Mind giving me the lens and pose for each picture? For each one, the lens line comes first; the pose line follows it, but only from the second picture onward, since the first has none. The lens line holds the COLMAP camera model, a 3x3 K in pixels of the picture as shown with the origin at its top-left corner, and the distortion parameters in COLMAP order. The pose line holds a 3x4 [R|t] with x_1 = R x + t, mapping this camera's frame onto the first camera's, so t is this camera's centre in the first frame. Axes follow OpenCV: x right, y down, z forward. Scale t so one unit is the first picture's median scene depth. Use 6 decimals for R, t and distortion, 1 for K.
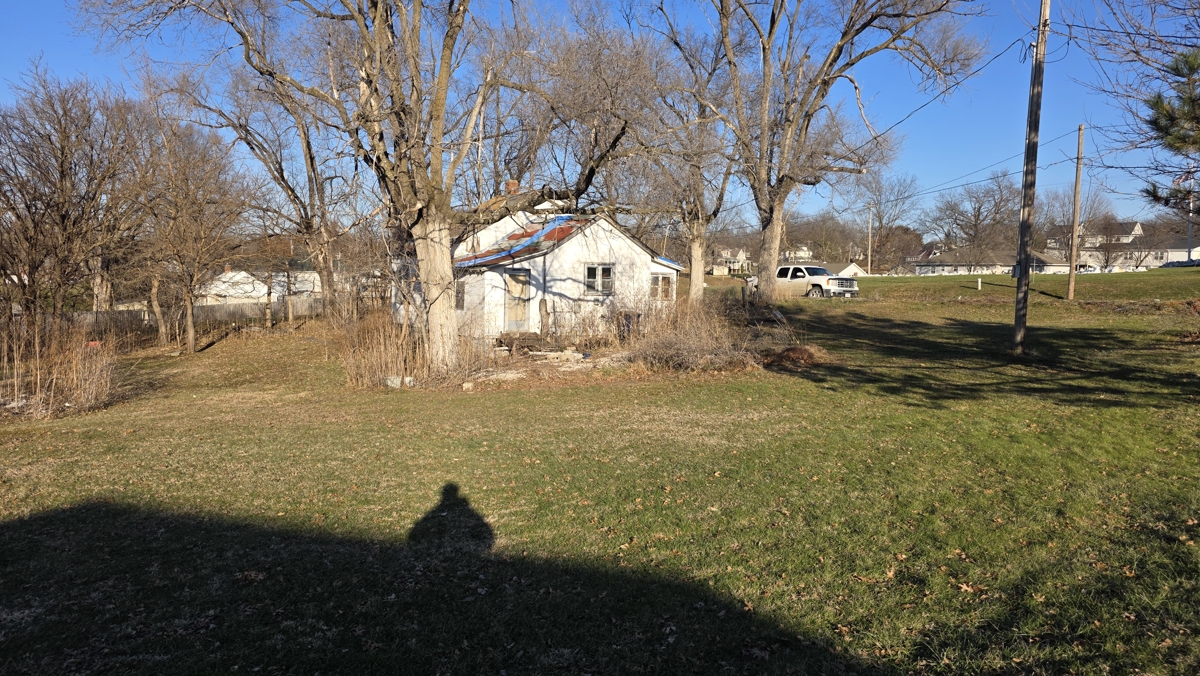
lens RADIAL K [[810.4, 0, 603.2], [0, 810.4, 331.0], [0, 0, 1]] dist [0.068028, -0.032031]
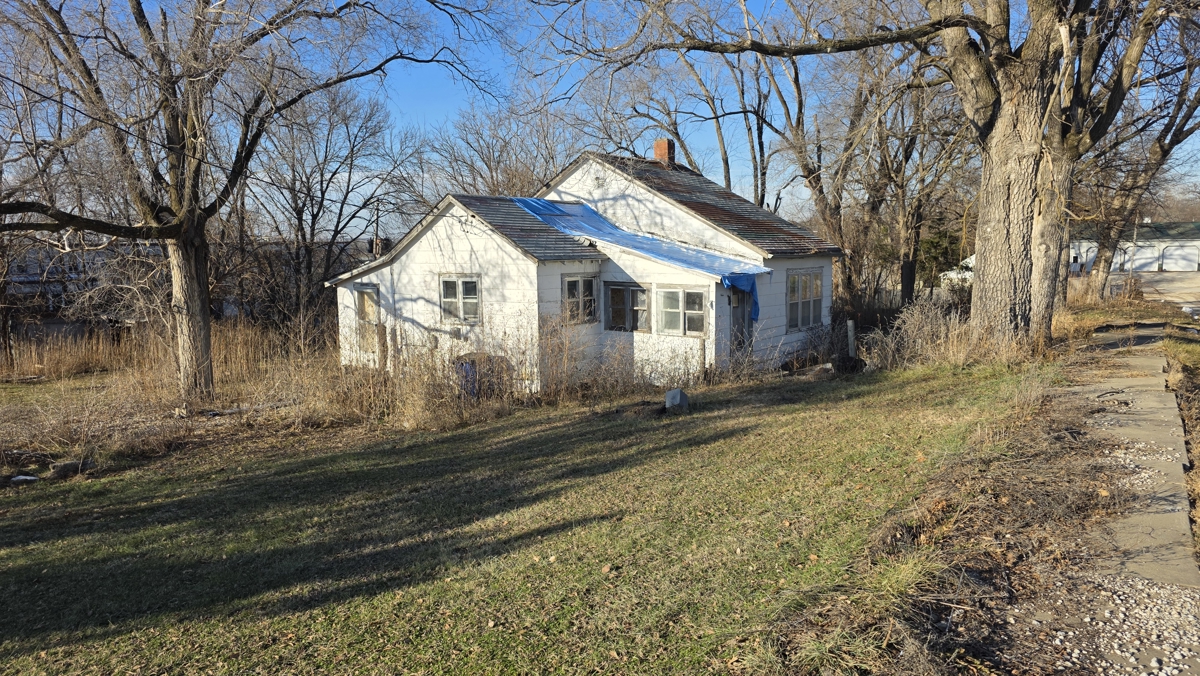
lens RADIAL K [[810.4, 0, 594.2], [0, 810.4, 342.6], [0, 0, 1]] dist [0.068028, -0.032031]
pose [[0.352113, 0.091166, -0.931507, 0.647095], [-0.038376, 0.995814, 0.082953, -0.088837], [0.935171, 0.006539, 0.354137, 0.885729]]
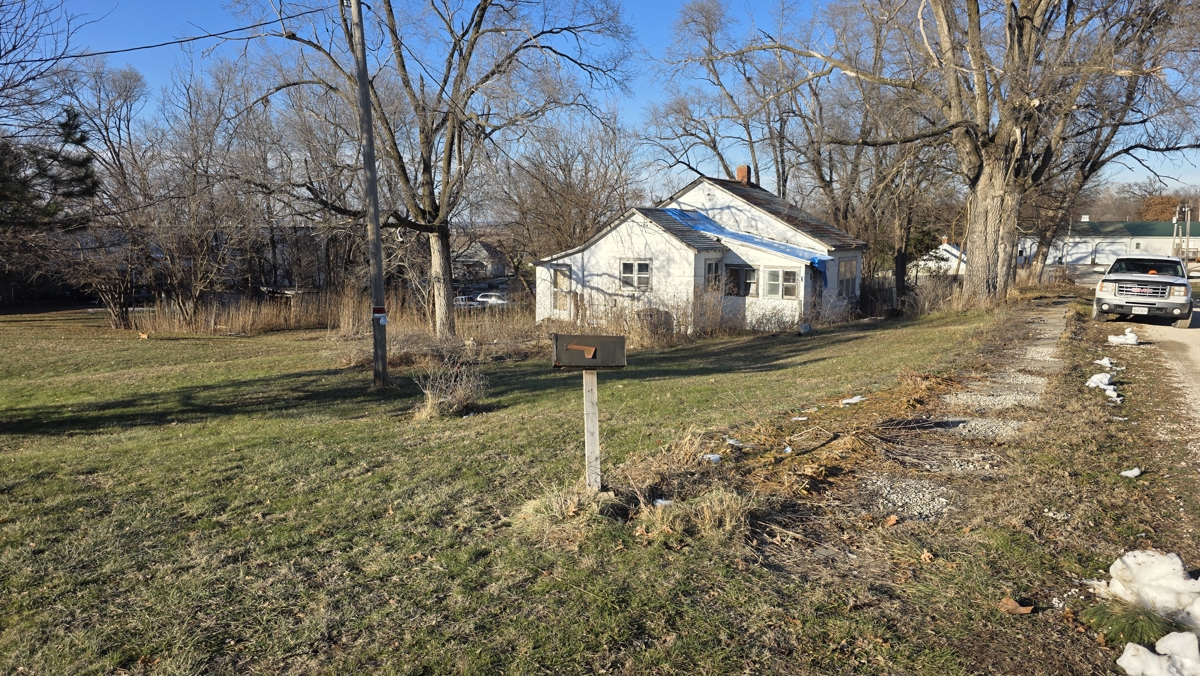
lens RADIAL K [[810.4, 0, 598.1], [0, 810.4, 342.5], [0, 0, 1]] dist [0.068028, -0.032031]
pose [[0.401353, 0.108263, -0.909503, 0.910190], [-0.051008, 0.994091, 0.095822, -0.075644], [0.914502, 0.007933, 0.404503, 0.562725]]
